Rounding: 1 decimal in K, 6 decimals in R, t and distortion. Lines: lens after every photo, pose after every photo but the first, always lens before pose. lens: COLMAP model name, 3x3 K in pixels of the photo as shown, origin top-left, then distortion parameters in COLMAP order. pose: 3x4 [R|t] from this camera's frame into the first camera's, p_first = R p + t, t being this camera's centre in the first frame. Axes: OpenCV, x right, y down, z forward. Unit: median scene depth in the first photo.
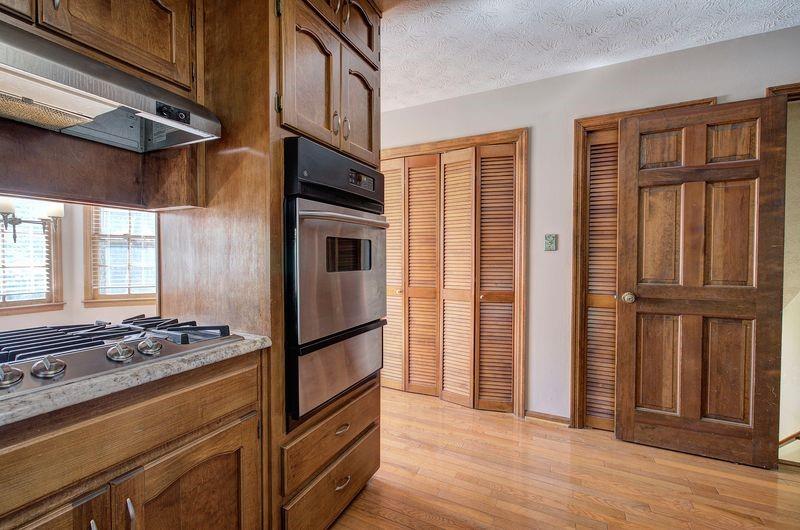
lens RADIAL K [[338.6, 0, 402.4], [0, 338.6, 263.9], [0, 0, 1]] dist [-0.000711, 0.000018]
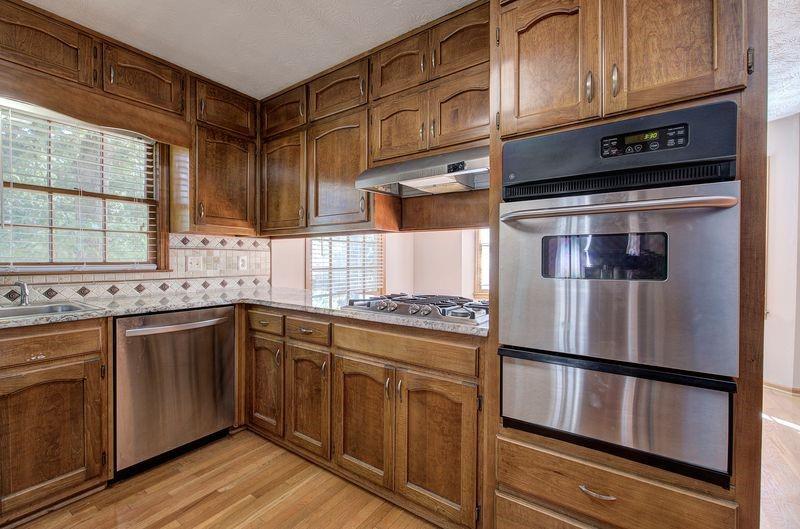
lens RADIAL K [[338.6, 0, 402.4], [0, 338.6, 263.4], [0, 0, 1]] dist [-0.000711, 0.000018]
pose [[-0.143166, 0.012357, -0.989622, 0.823832], [-0.017997, 0.999724, 0.015087, -0.021395], [0.989535, 0.019970, -0.142904, 0.906938]]
